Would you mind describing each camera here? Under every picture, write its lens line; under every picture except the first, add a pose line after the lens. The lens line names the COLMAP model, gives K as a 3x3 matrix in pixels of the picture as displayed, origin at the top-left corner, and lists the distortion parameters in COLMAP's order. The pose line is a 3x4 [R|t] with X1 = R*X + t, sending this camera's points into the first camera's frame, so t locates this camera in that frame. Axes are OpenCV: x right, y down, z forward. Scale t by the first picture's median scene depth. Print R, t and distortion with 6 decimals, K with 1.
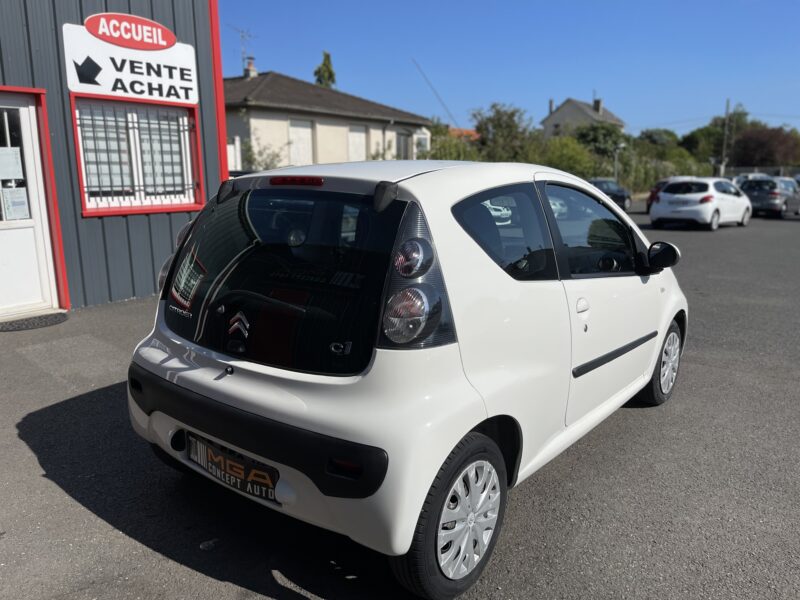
lens RADIAL K [[612.4, 0, 395.9], [0, 612.4, 306.7], [0, 0, 1]] dist [0.013614, -0.017473]
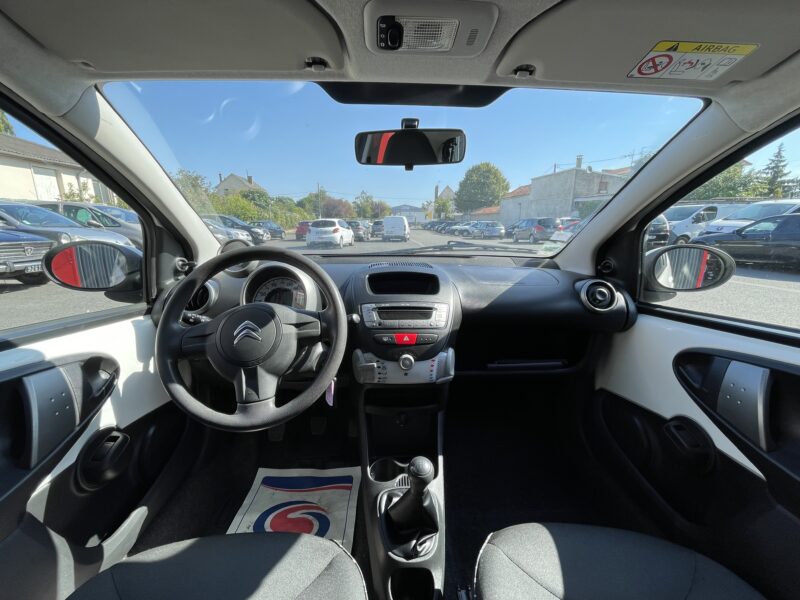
lens RADIAL K [[321.0, 0, 397.1], [0, 321.0, 302.1], [0, 0, 1]] dist [-0.001901, -0.000015]
pose [[0.746986, -0.149231, 0.647876, 0.038128], [0.129159, 0.988490, 0.078770, -0.131697], [-0.652174, 0.024839, 0.757663, 1.178578]]
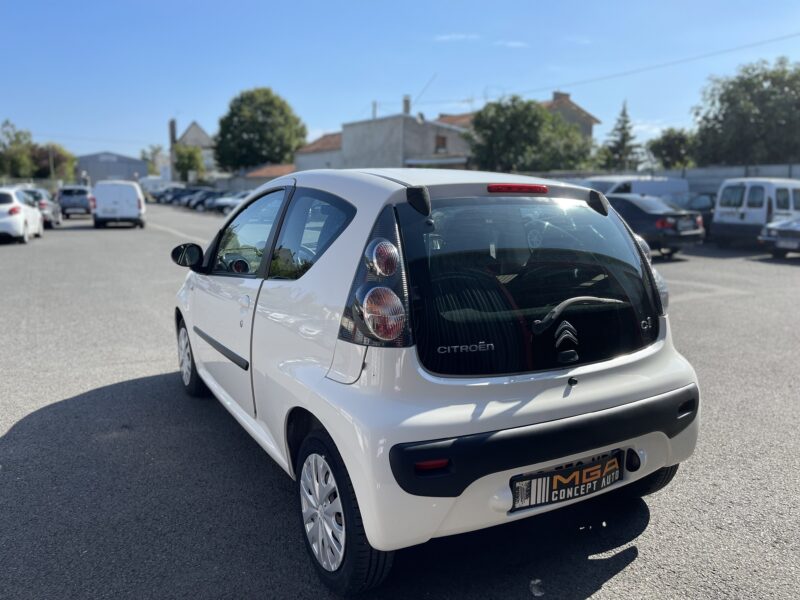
lens RADIAL K [[612.4, 0, 394.9], [0, 612.4, 298.6], [0, 0, 1]] dist [0.013614, -0.017473]
pose [[0.367432, -0.147586, 0.918266, -1.058647], [0.175448, 0.980601, 0.087401, -0.136829], [-0.913352, 0.128994, 0.386198, 0.725026]]
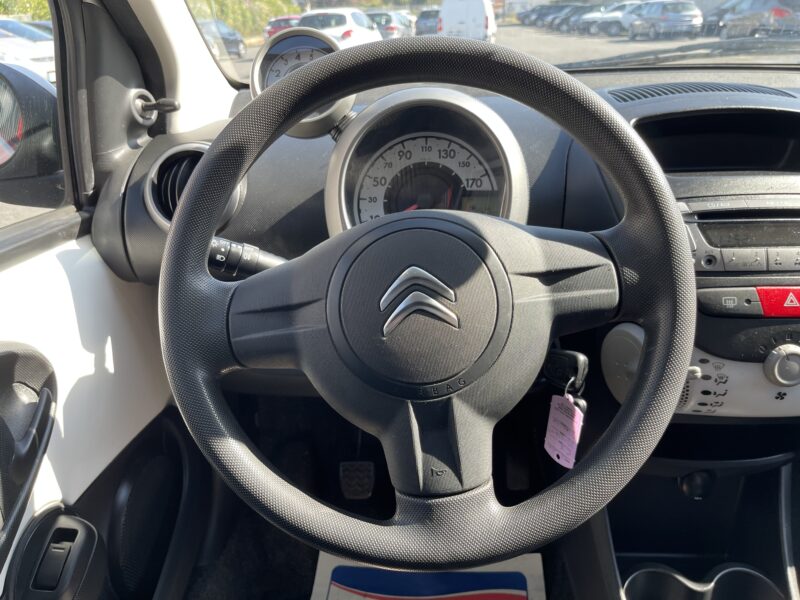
lens RADIAL K [[612.4, 0, 399.2], [0, 612.4, 305.9], [0, 0, 1]] dist [0.013614, -0.017473]
pose [[0.804762, -0.274254, 0.526443, 0.019525], [0.154962, 0.953181, 0.259679, -0.145341], [-0.573014, -0.127401, 0.809583, 1.312000]]
